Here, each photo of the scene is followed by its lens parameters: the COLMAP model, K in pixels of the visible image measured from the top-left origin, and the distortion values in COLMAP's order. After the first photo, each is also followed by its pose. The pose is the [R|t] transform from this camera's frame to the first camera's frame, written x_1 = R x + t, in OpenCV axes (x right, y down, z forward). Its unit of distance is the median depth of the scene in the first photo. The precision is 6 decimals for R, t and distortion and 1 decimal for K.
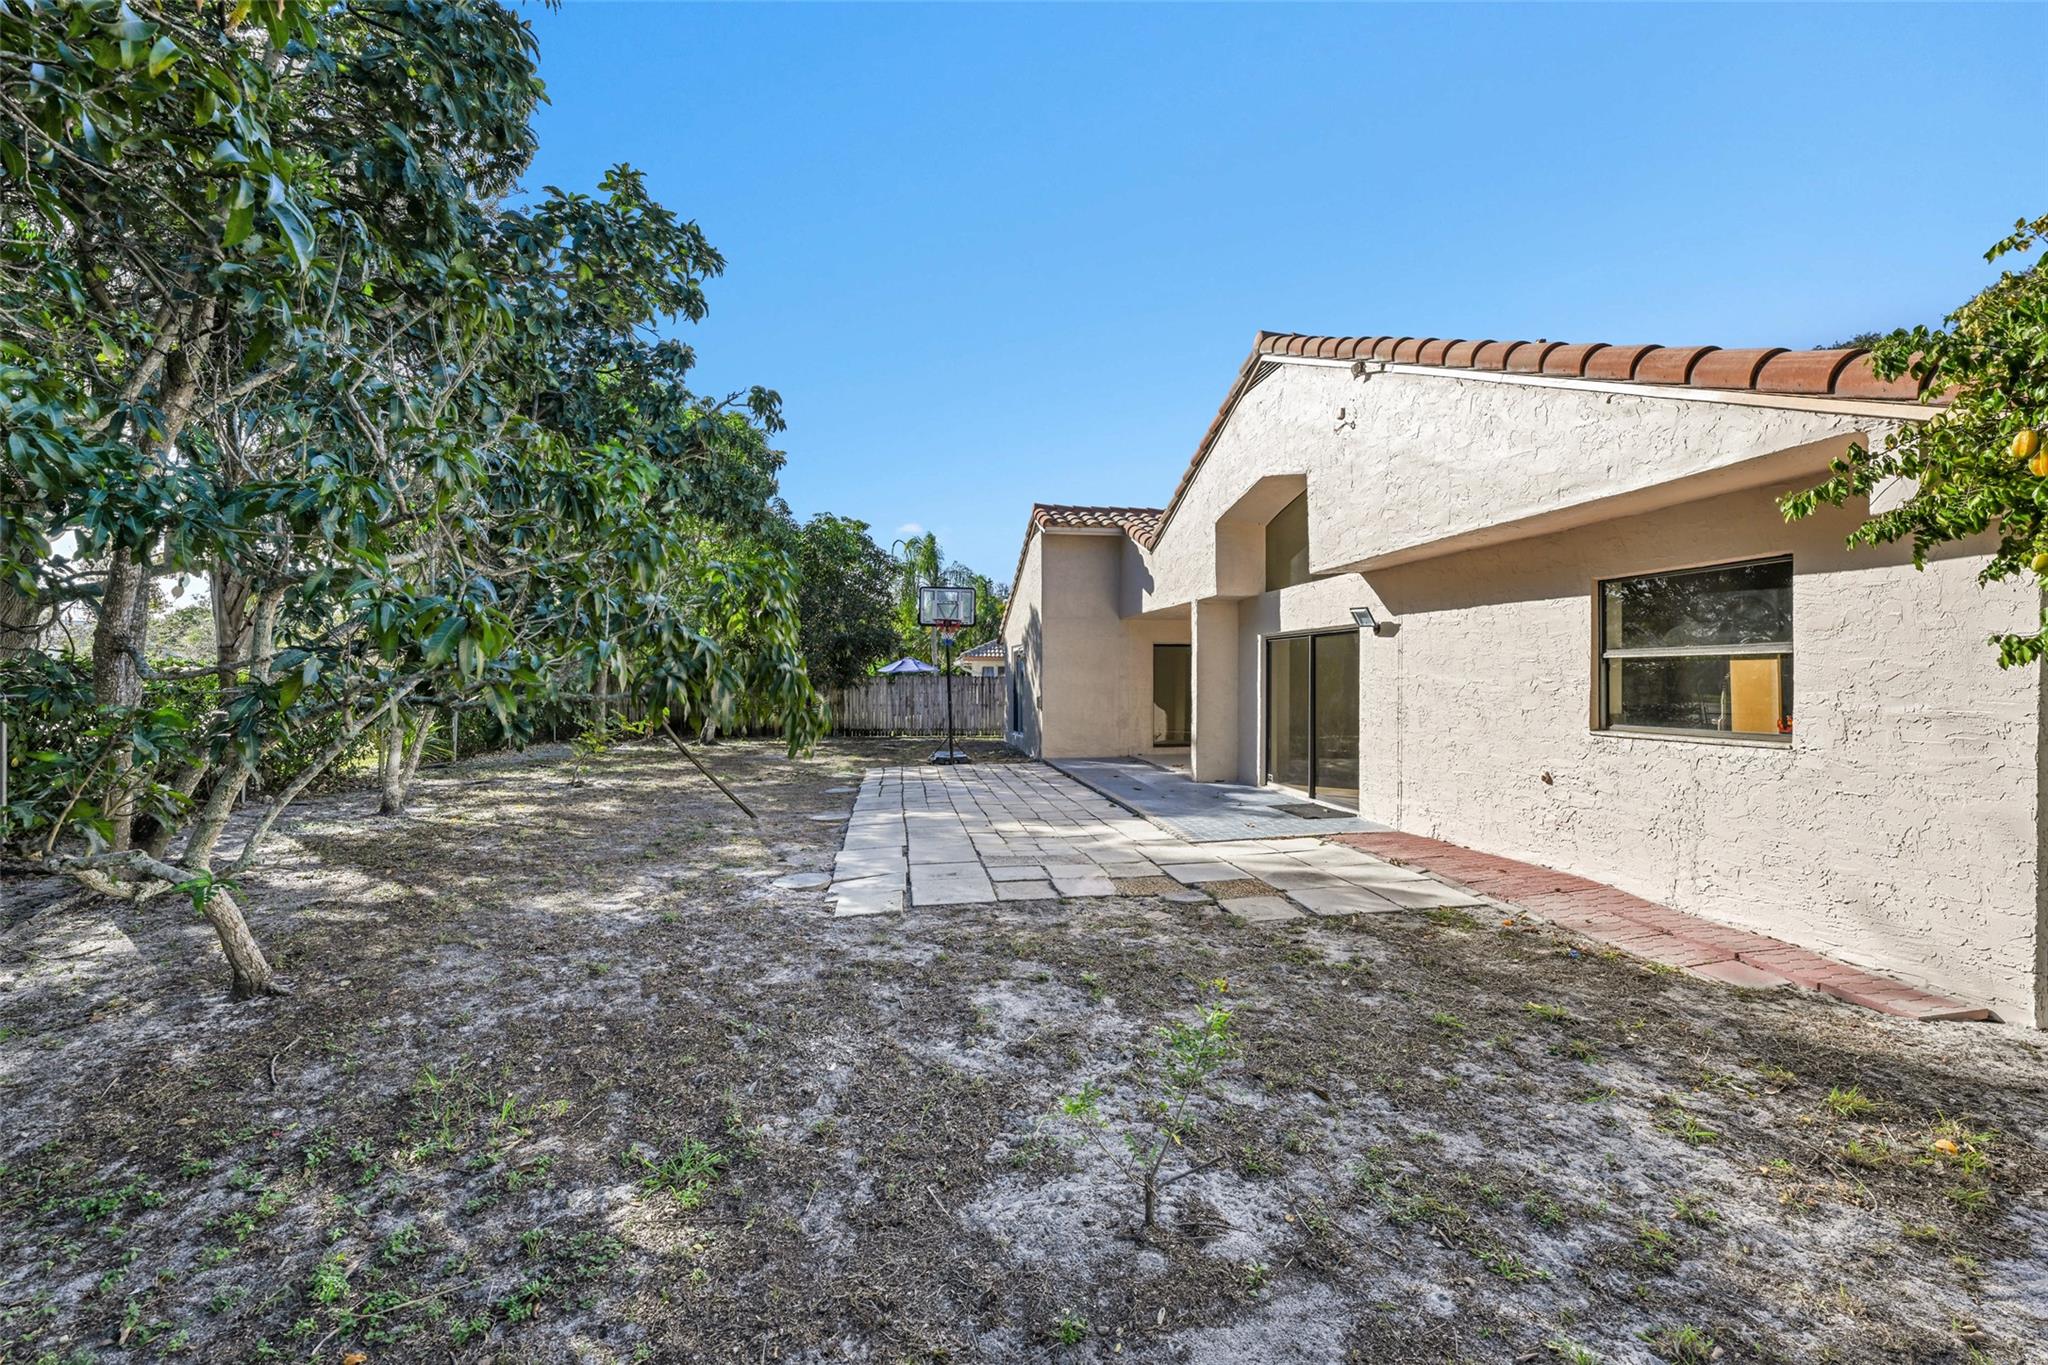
lens RADIAL K [[824.5, 0, 1025.8], [0, 824.5, 677.2], [0, 0, 1]] dist [-0.005735, 0.000886]
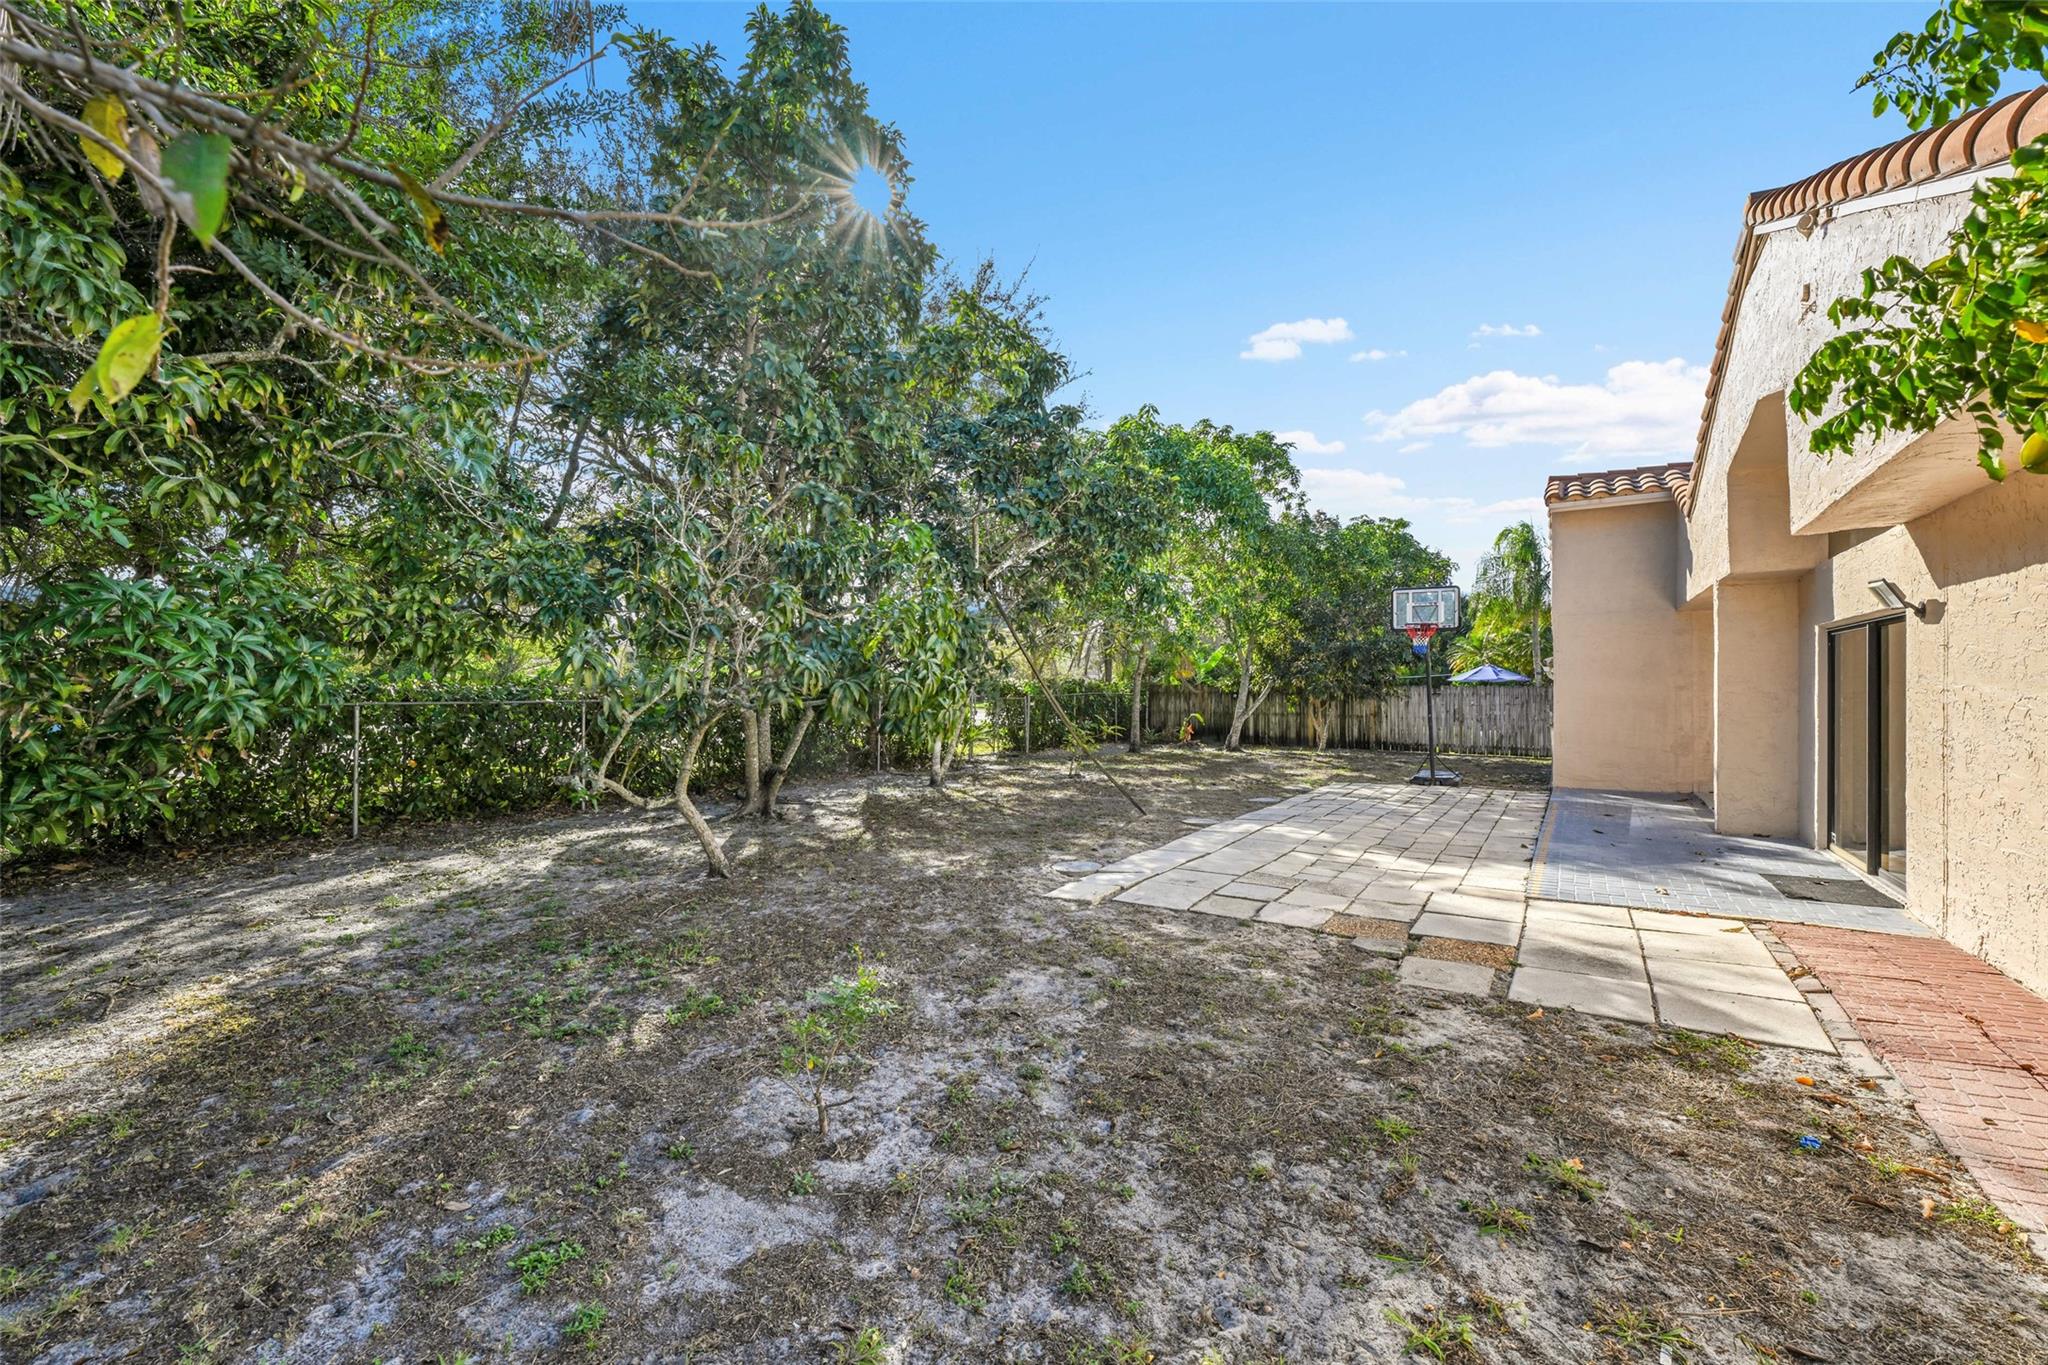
lens RADIAL K [[824.5, 0, 1018.7], [0, 824.5, 682.7], [0, 0, 1]] dist [-0.005735, 0.000886]
pose [[0.743061, -0.002124, -0.669221, 0.575522], [-0.001318, 0.999988, -0.004638, -0.001821], [0.669223, 0.004328, 0.743049, 0.134963]]
